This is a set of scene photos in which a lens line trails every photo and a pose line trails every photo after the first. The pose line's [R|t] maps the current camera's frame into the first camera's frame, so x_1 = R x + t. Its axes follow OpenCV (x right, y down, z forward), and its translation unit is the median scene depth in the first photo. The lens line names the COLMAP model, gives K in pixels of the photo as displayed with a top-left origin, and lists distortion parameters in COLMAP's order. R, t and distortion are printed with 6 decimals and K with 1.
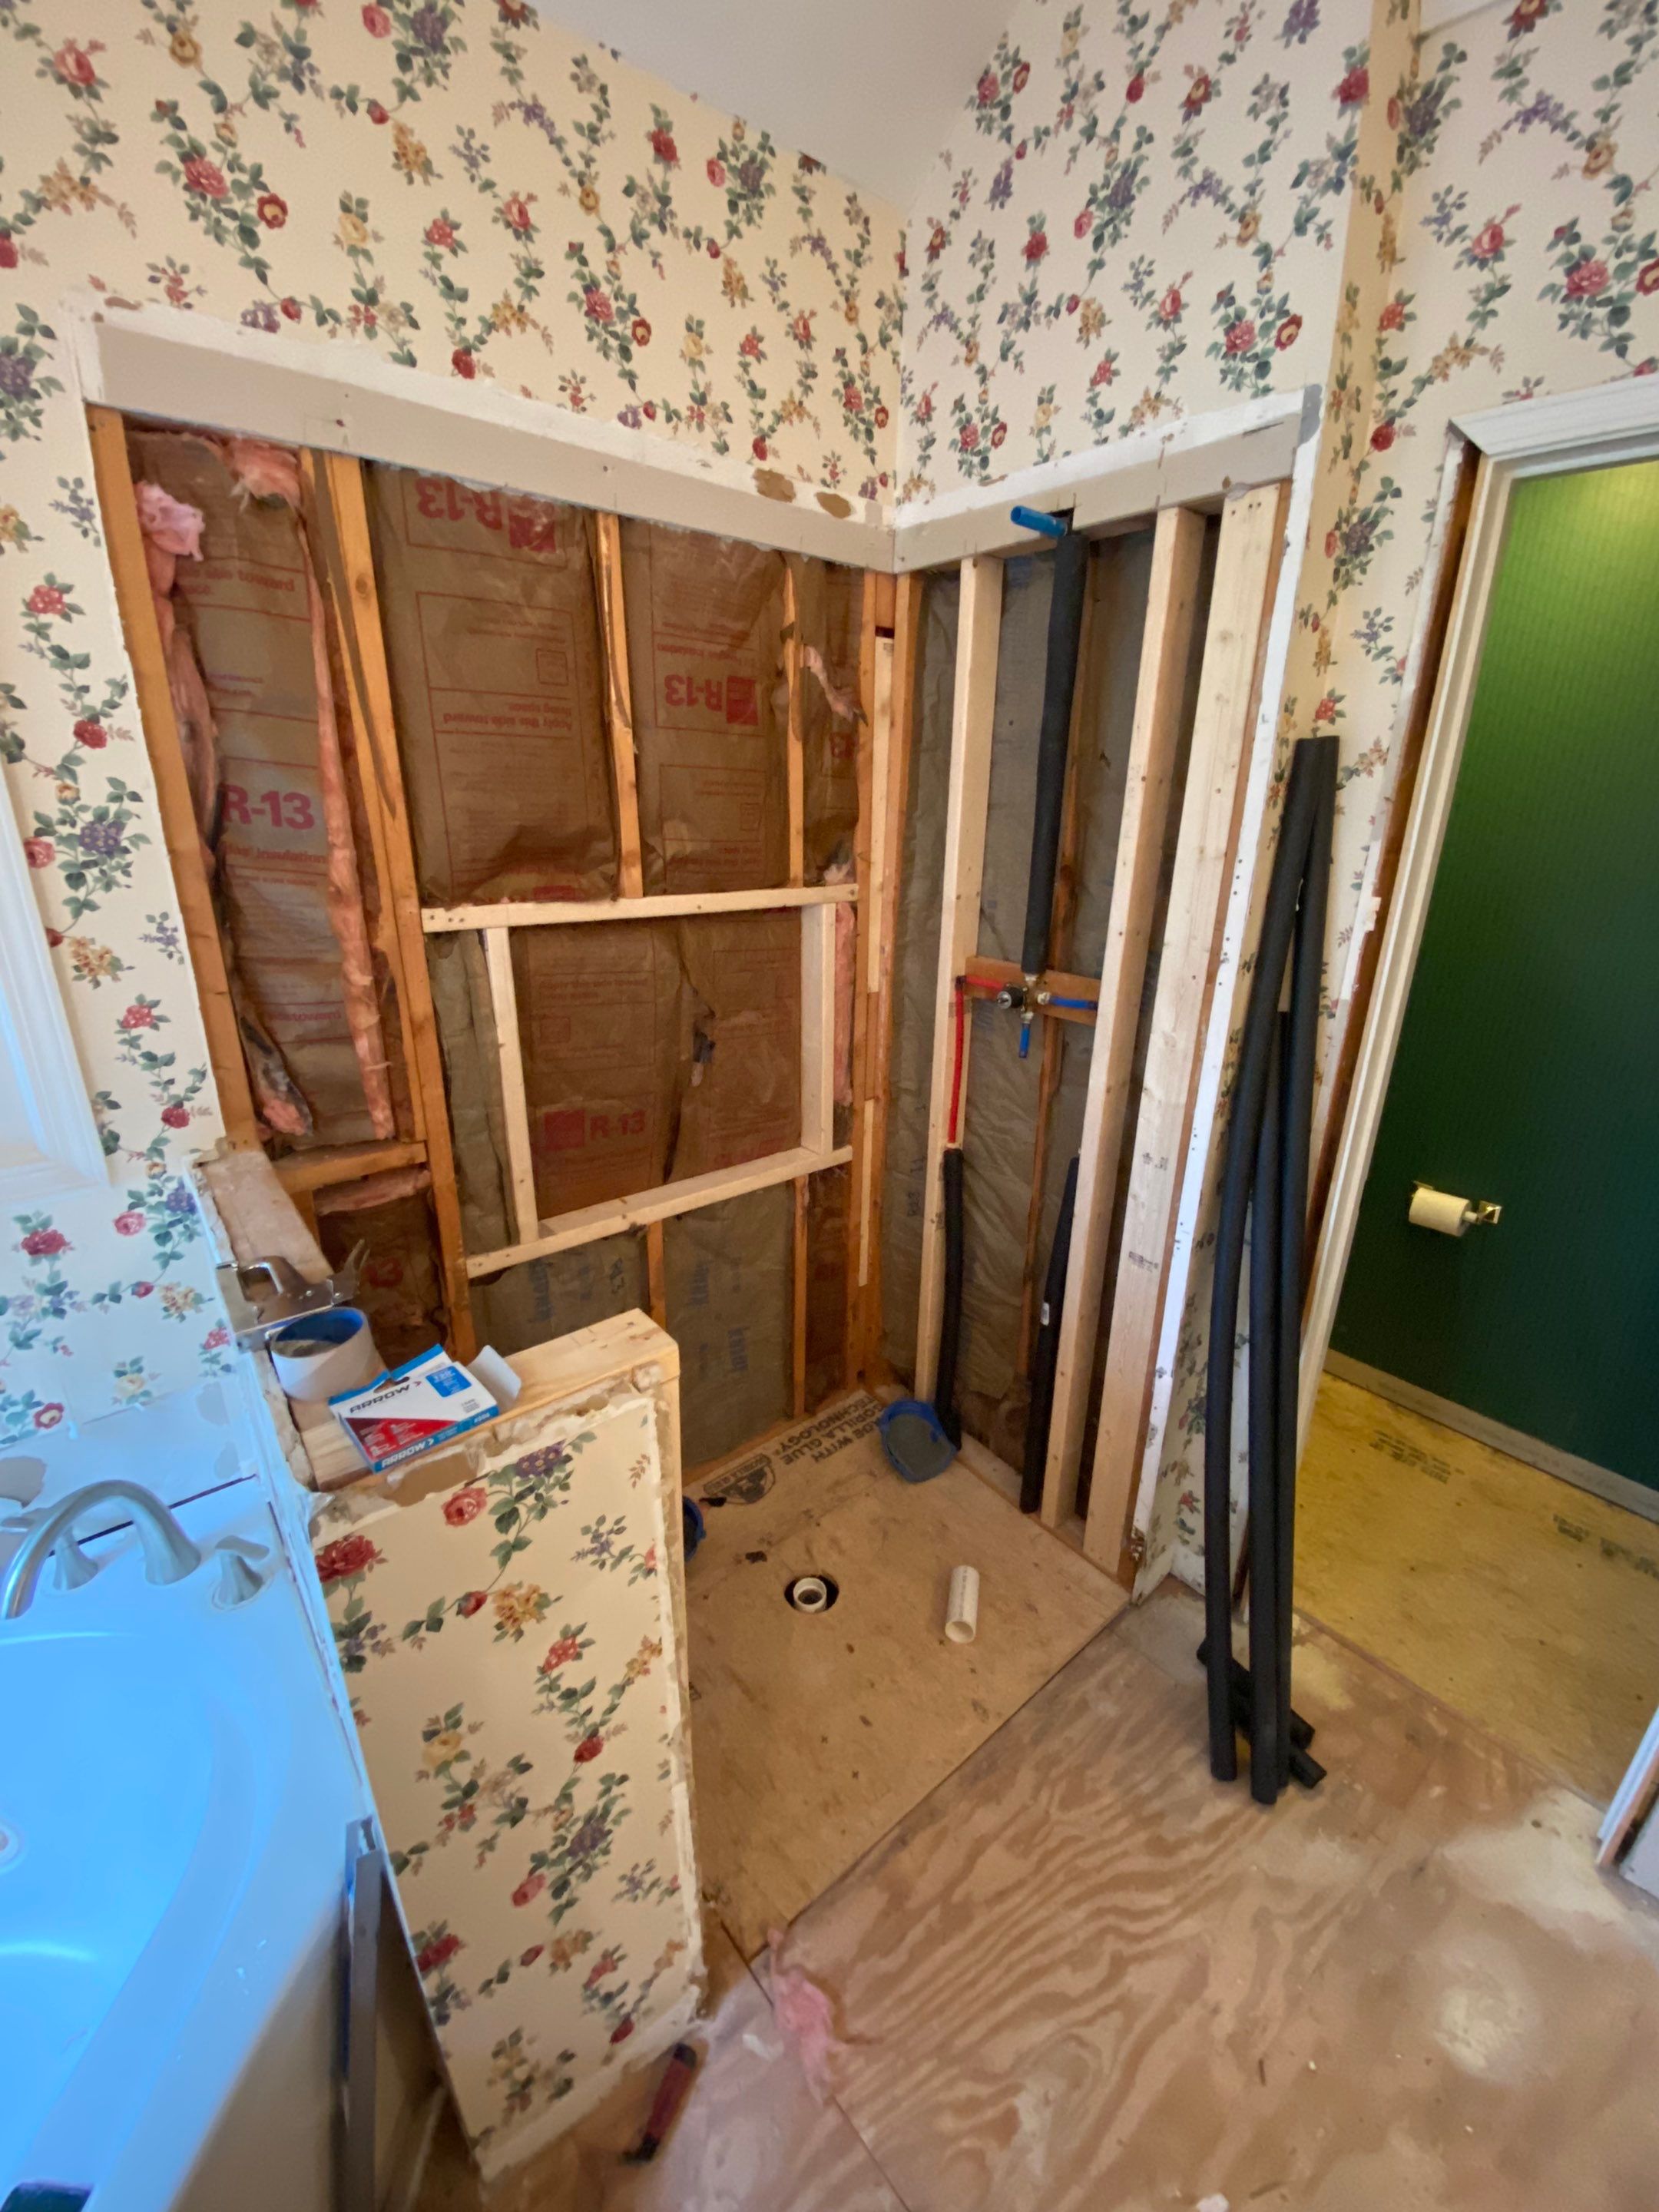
lens RADIAL K [[894.5, 0, 830.2], [0, 894.5, 1102.4], [0, 0, 1]] dist [0.006910, -0.014940]
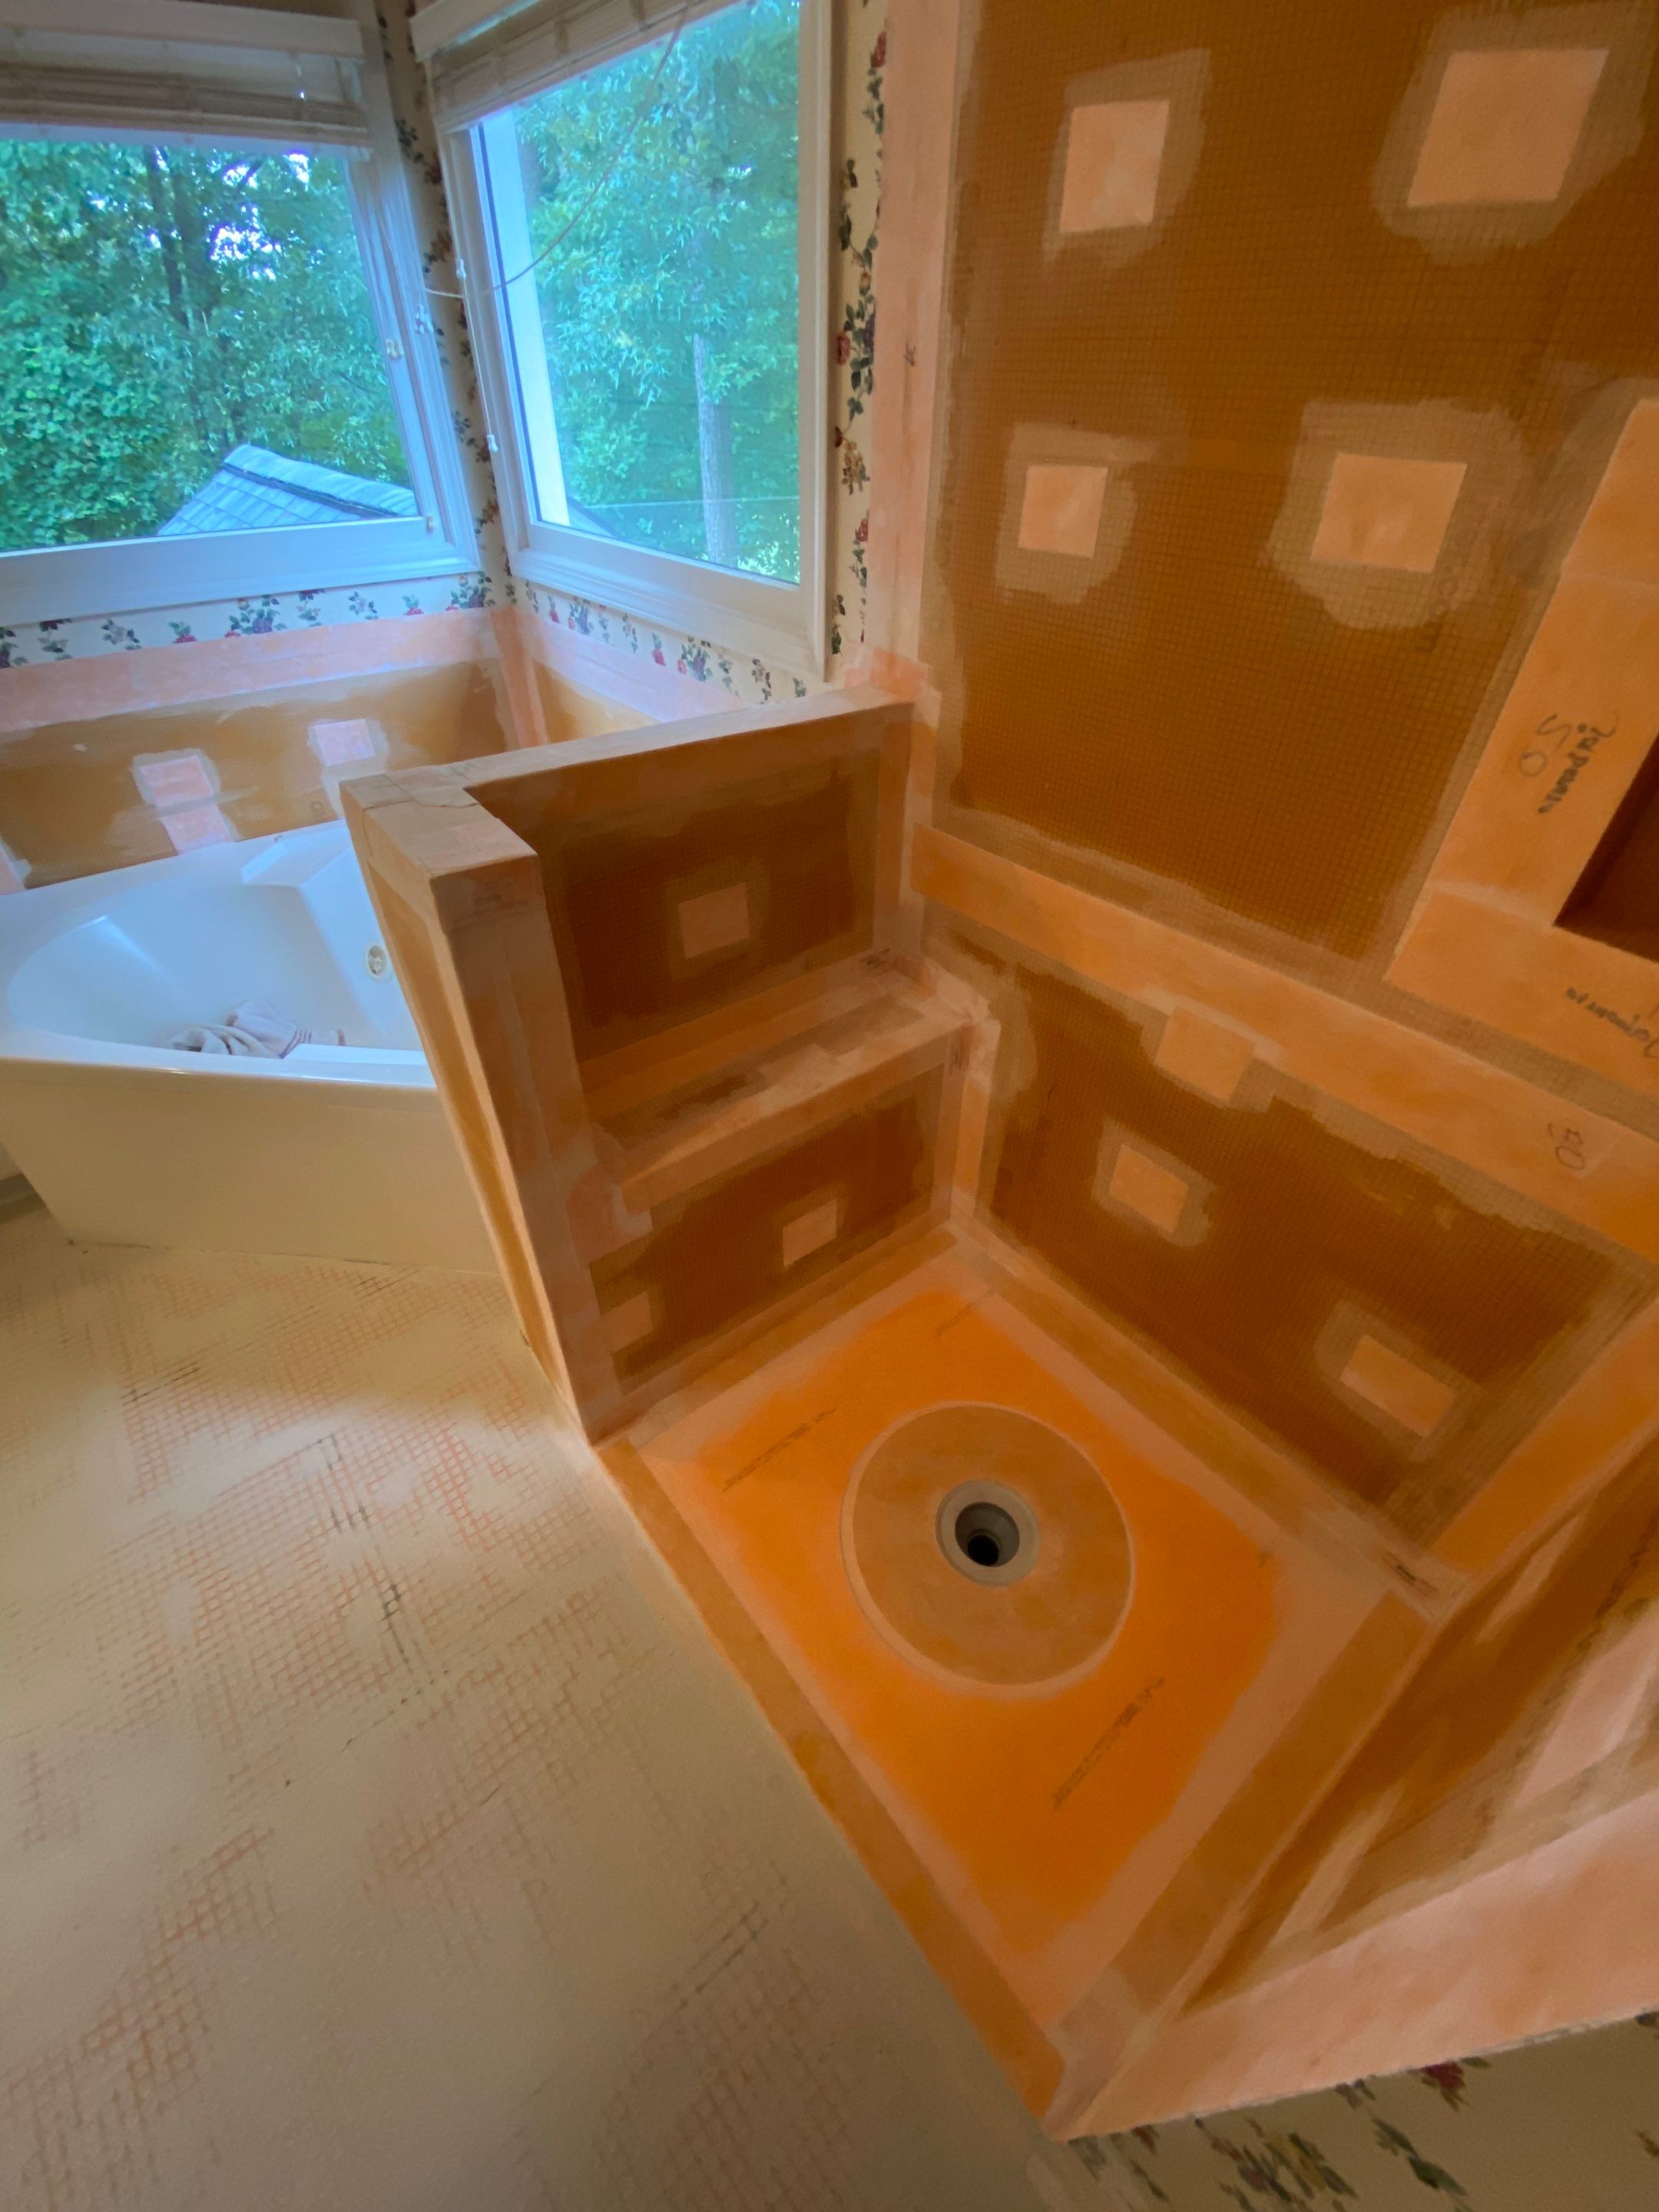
lens RADIAL K [[894.5, 0, 824.4], [0, 894.5, 1105.5], [0, 0, 1]] dist [0.006910, -0.014940]
pose [[-0.029652, 0.617882, -0.785711, 0.506891], [-0.334153, 0.734705, 0.590382, -0.192129], [0.942052, 0.280054, 0.184682, 0.853308]]
